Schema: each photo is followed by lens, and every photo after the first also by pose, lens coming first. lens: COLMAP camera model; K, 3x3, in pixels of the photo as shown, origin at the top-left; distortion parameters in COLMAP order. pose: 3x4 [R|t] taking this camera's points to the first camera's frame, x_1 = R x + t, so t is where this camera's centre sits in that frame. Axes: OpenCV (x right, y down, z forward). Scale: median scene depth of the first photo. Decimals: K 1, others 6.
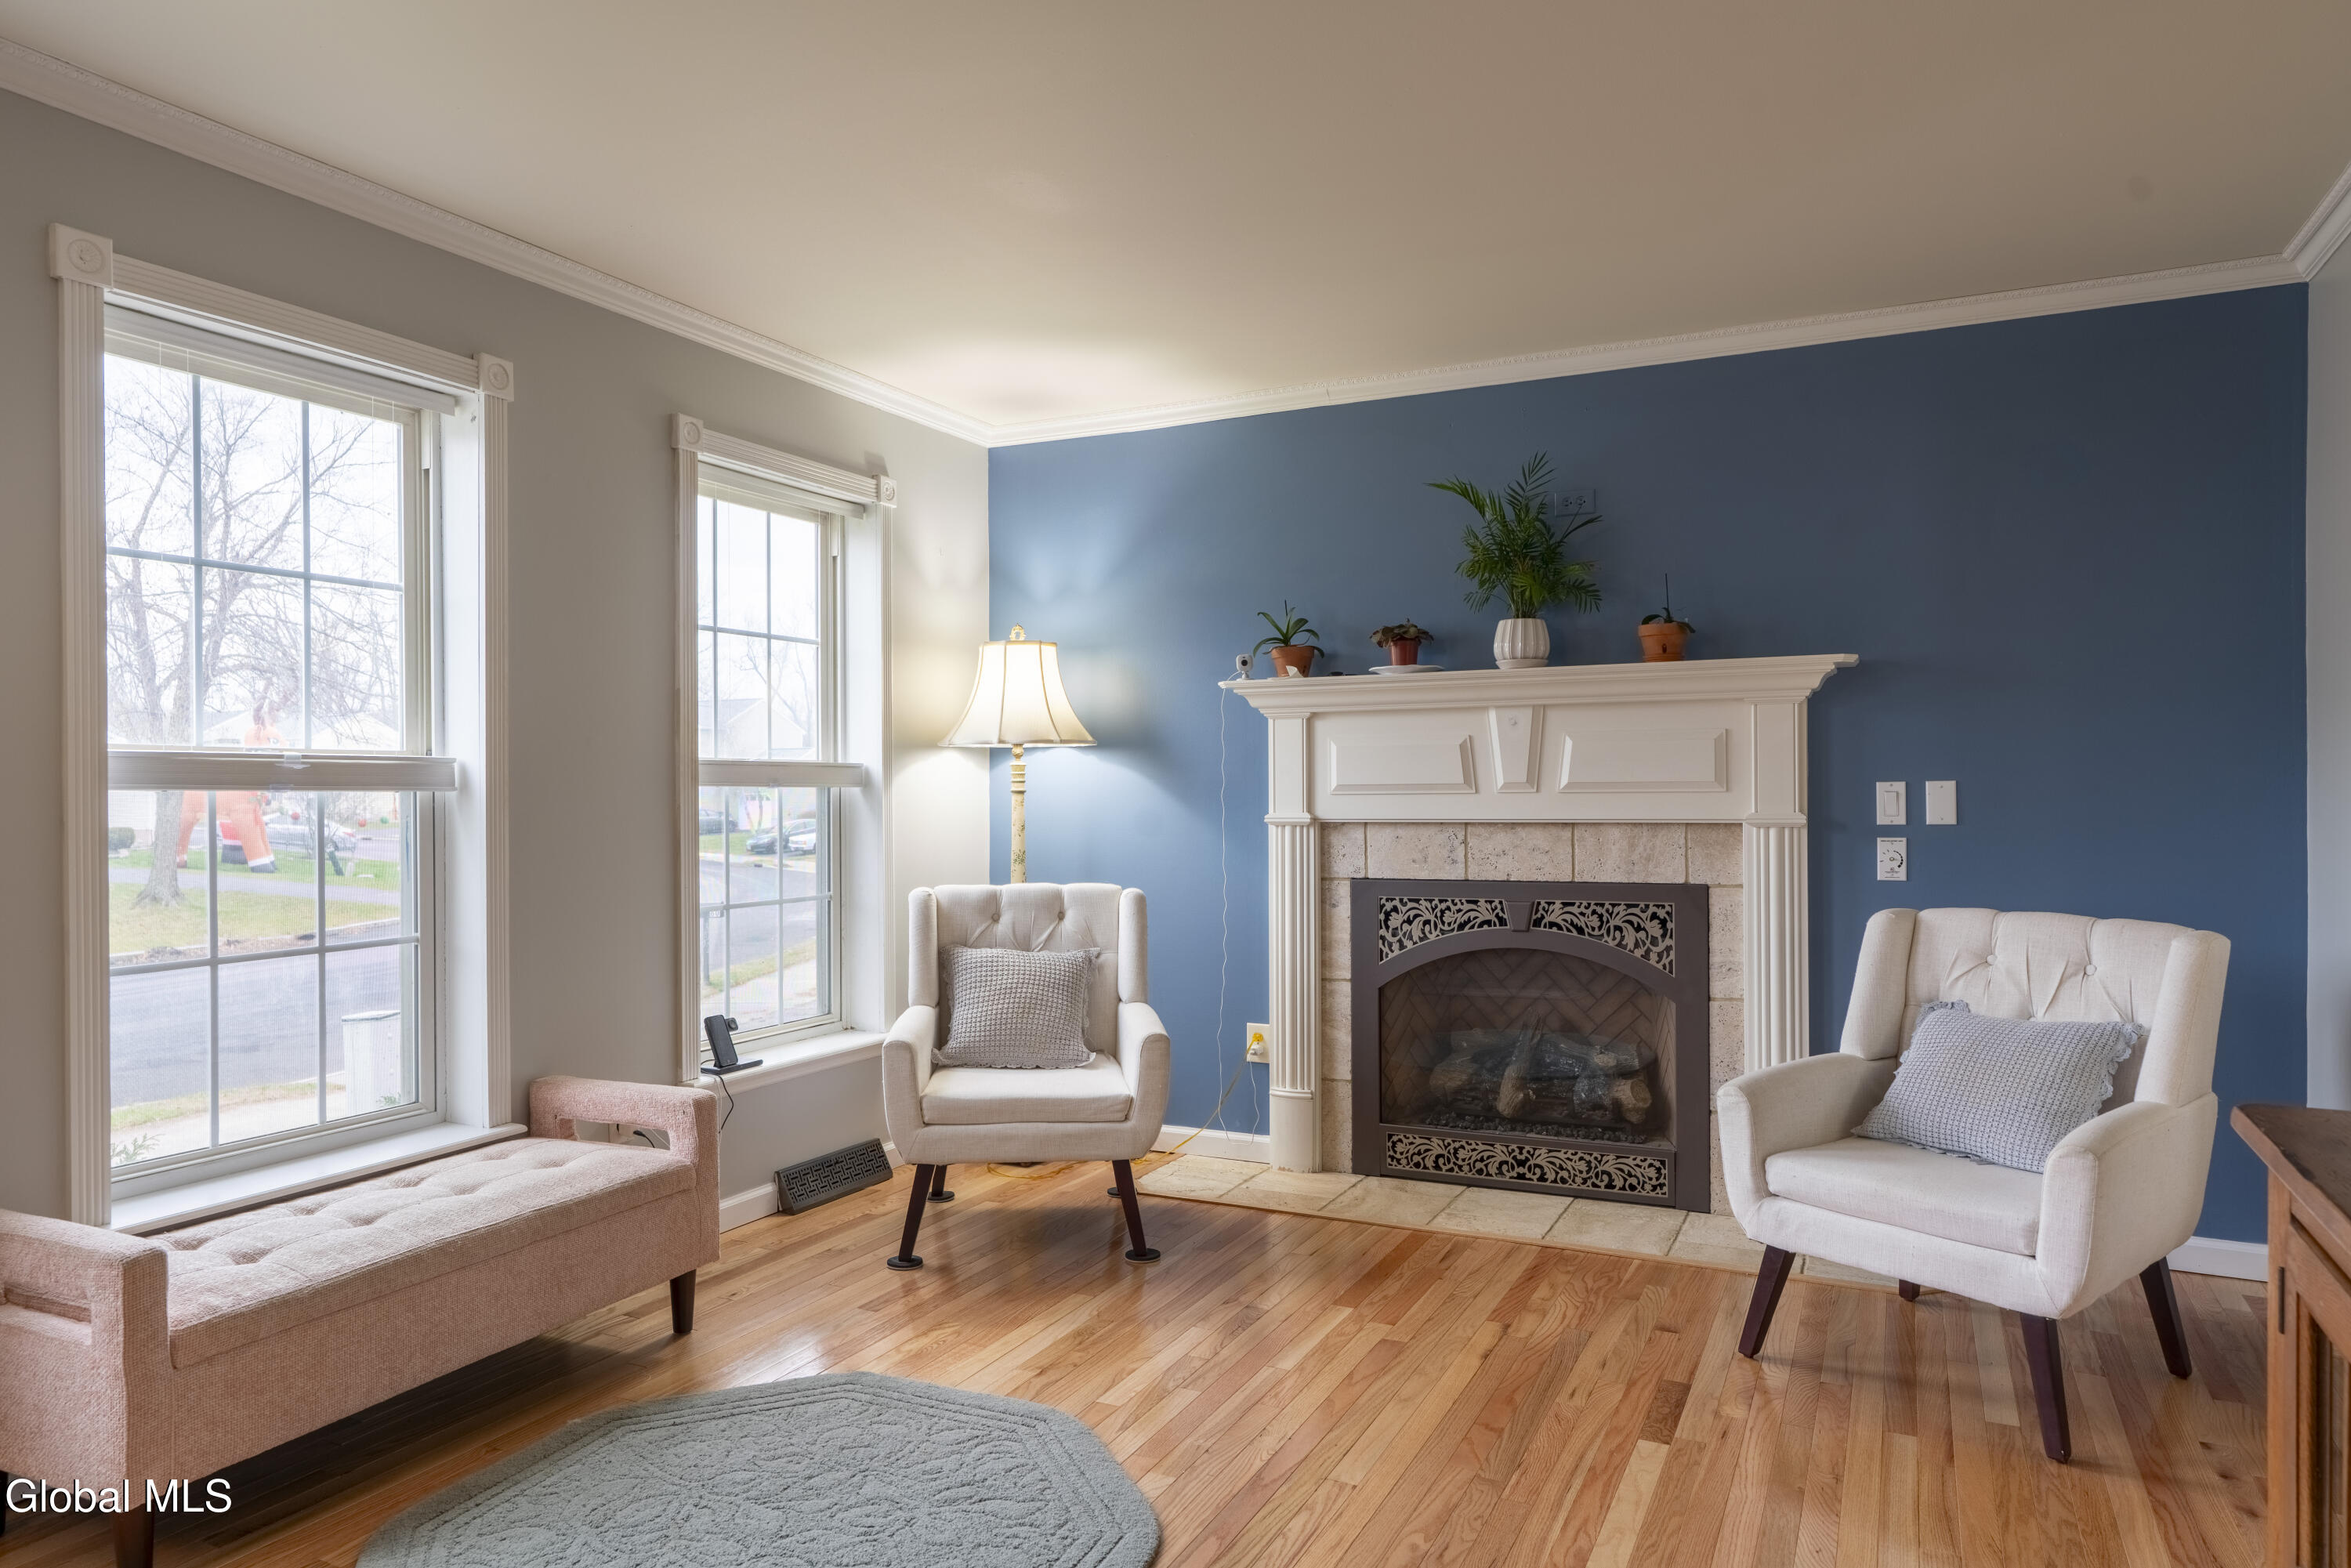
lens RADIAL K [[1499.9, 0, 1171.5], [0, 1499.9, 798.4], [0, 0, 1]] dist [0.000485, 0.000899]
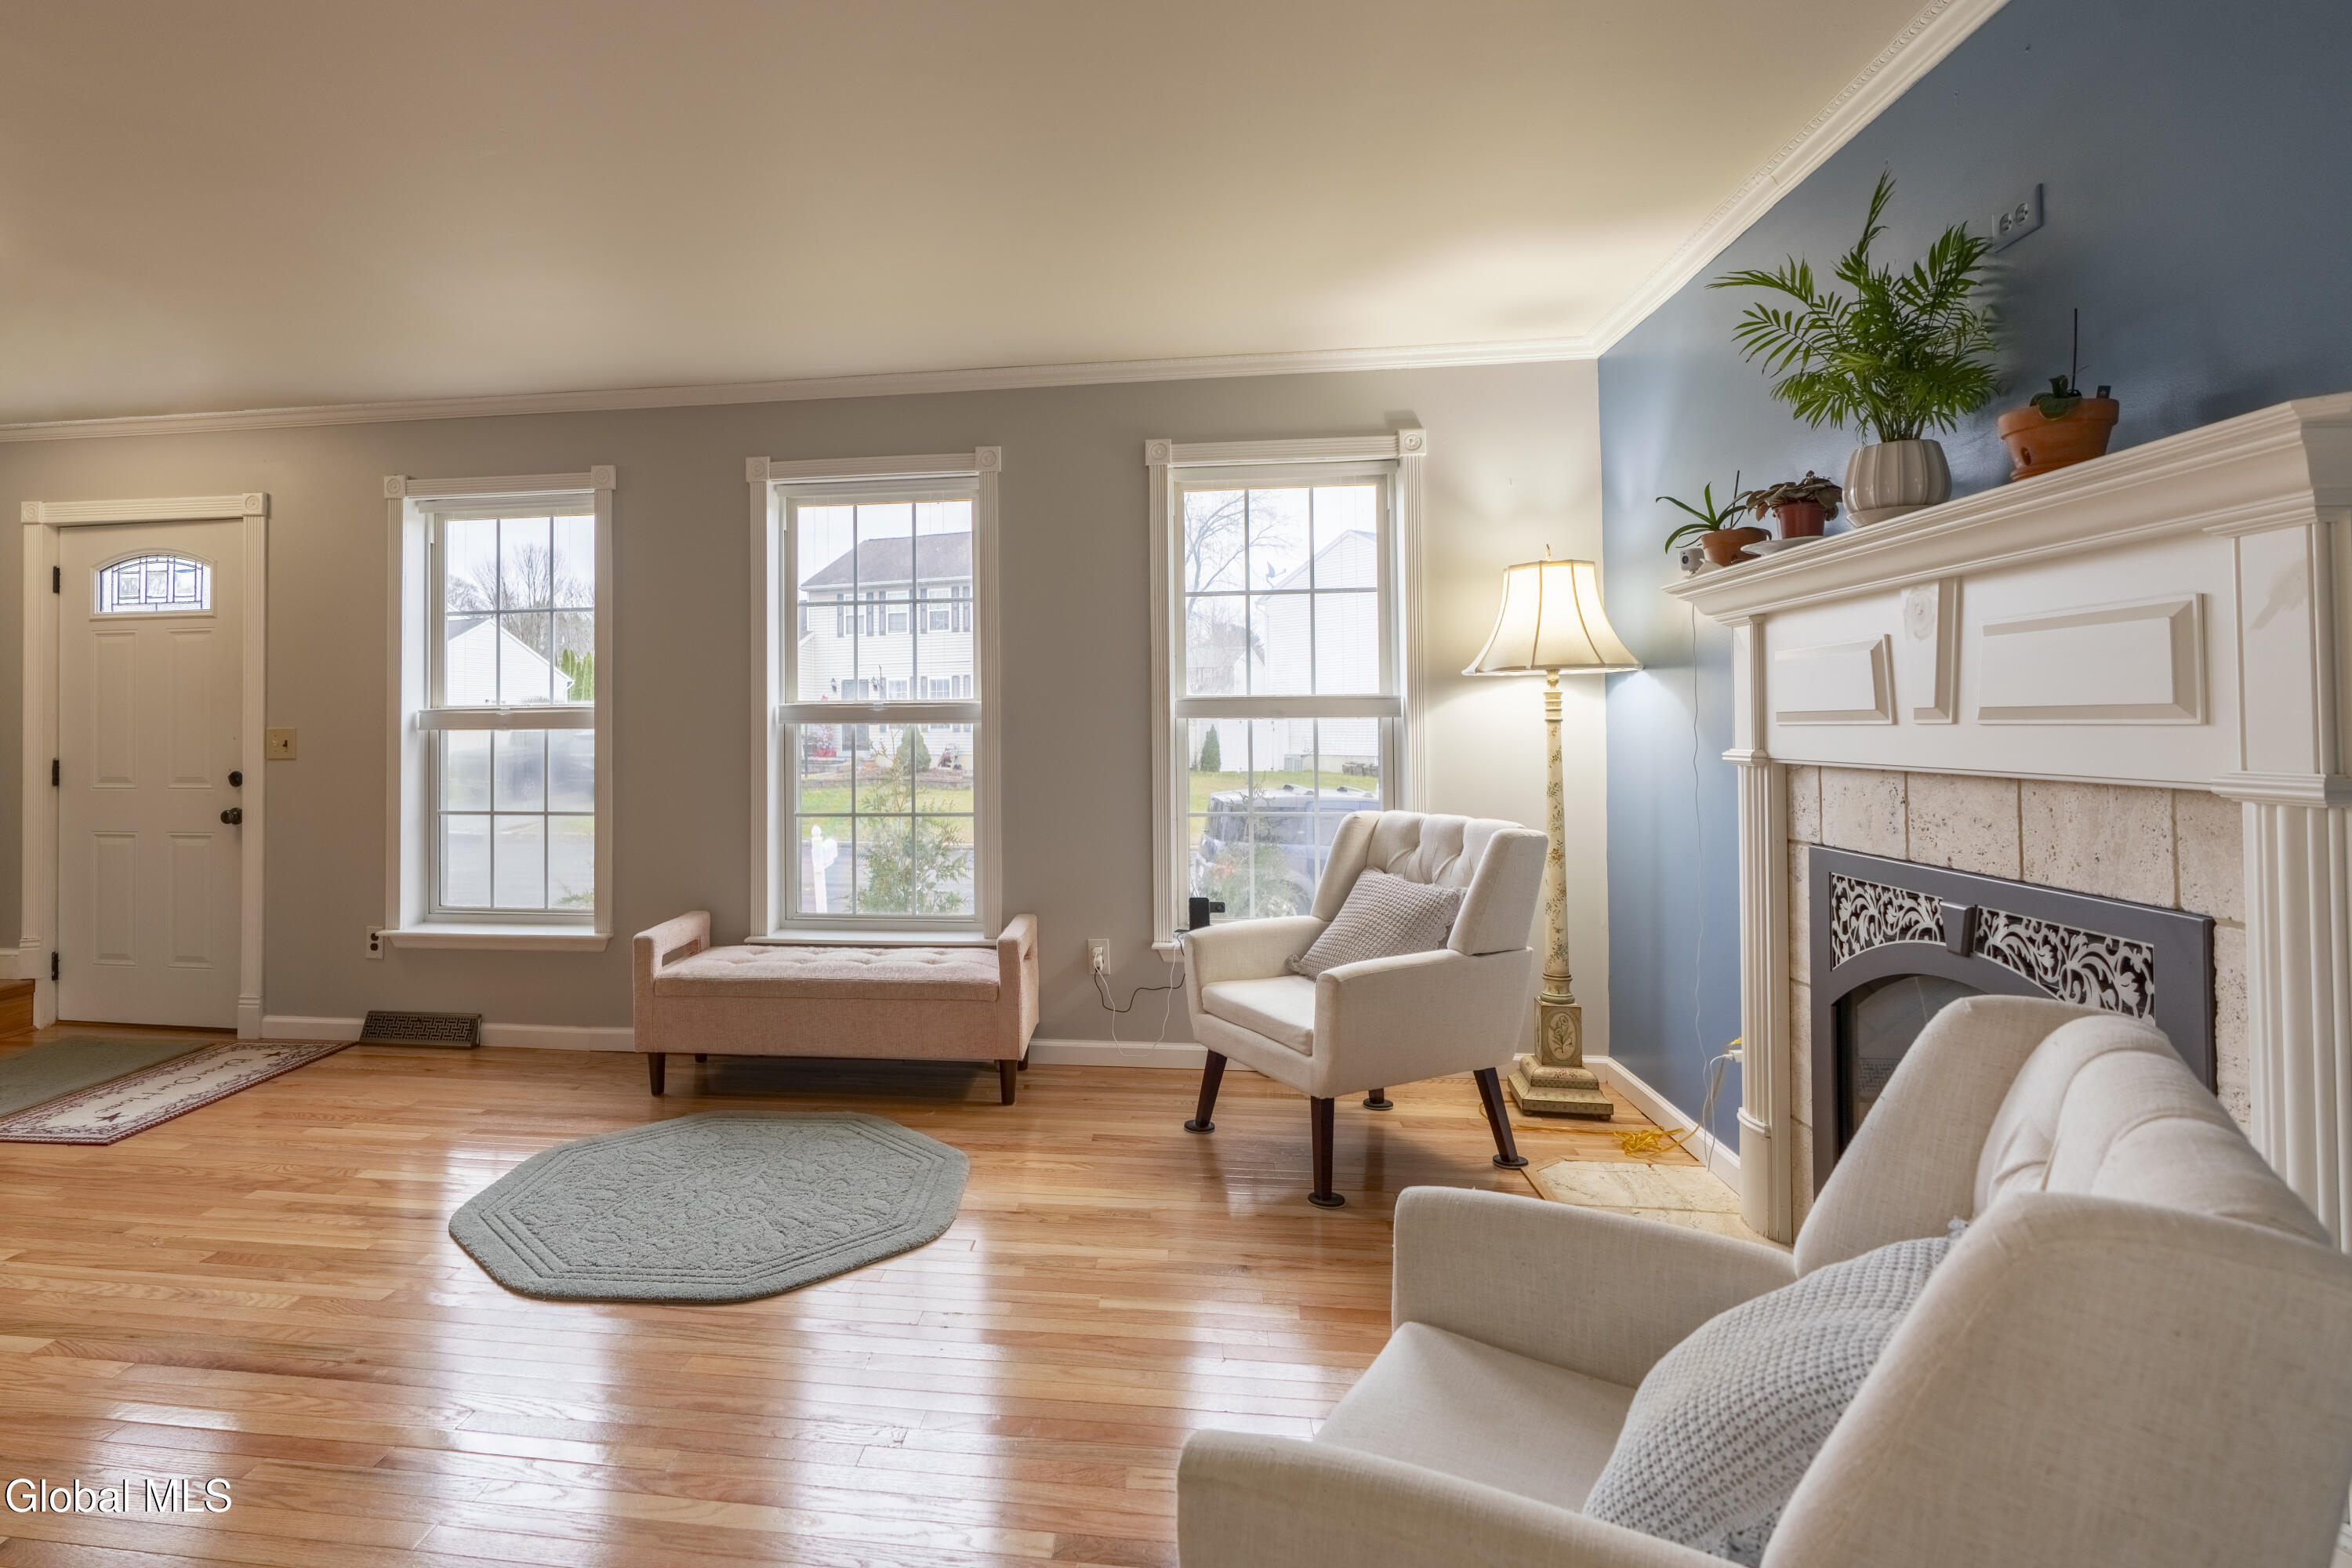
lens RADIAL K [[1217.6, 0, 1002.8], [0, 1217.6, 696.7], [0, 0, 1]] dist [-0.000091, 0.000681]
pose [[0.299044, -0.018230, -0.954065, 0.594592], [0.002753, 0.999830, -0.018242, -0.007221], [0.954235, 0.002828, 0.299043, 0.491882]]
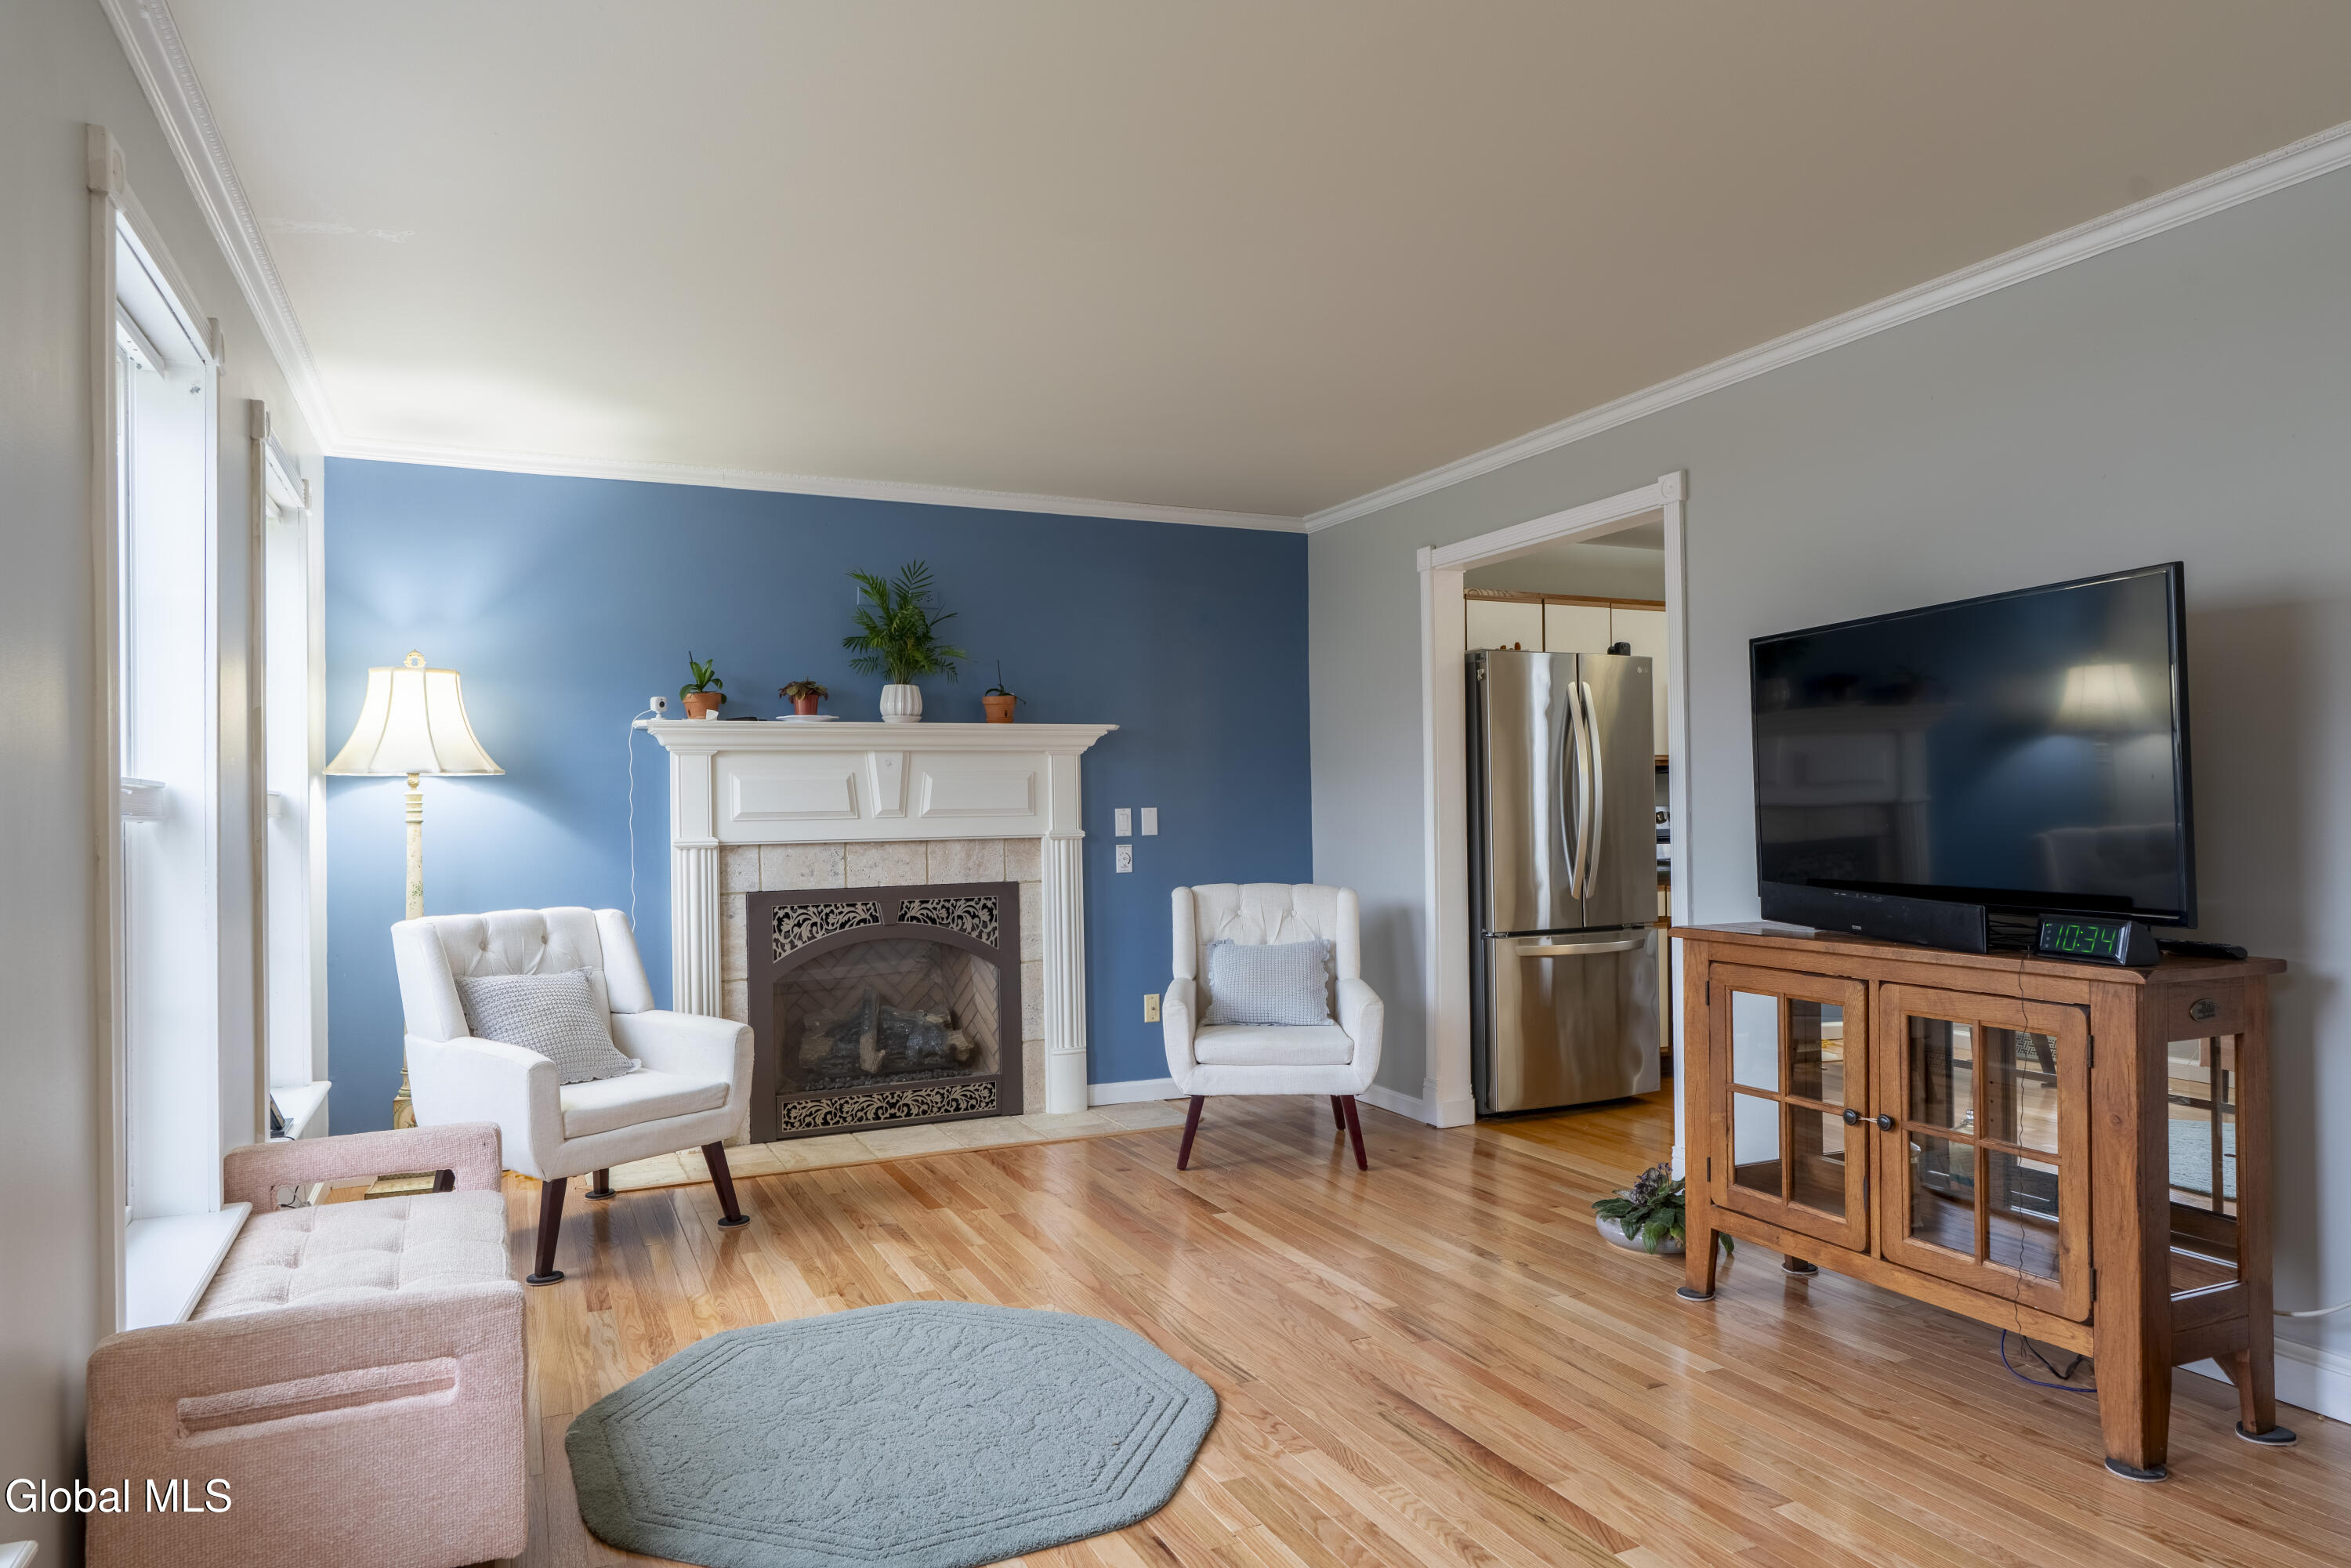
lens RADIAL K [[1428.6, 0, 1175.5], [0, 1428.6, 784.0], [0, 0, 1]] dist [-0.001515, 0.000294]
pose [[0.623910, 0.010784, 0.781422, -0.583429], [0.014859, 0.999560, -0.025658, 0.002237], [-0.781355, 0.027619, 0.623476, 0.038404]]
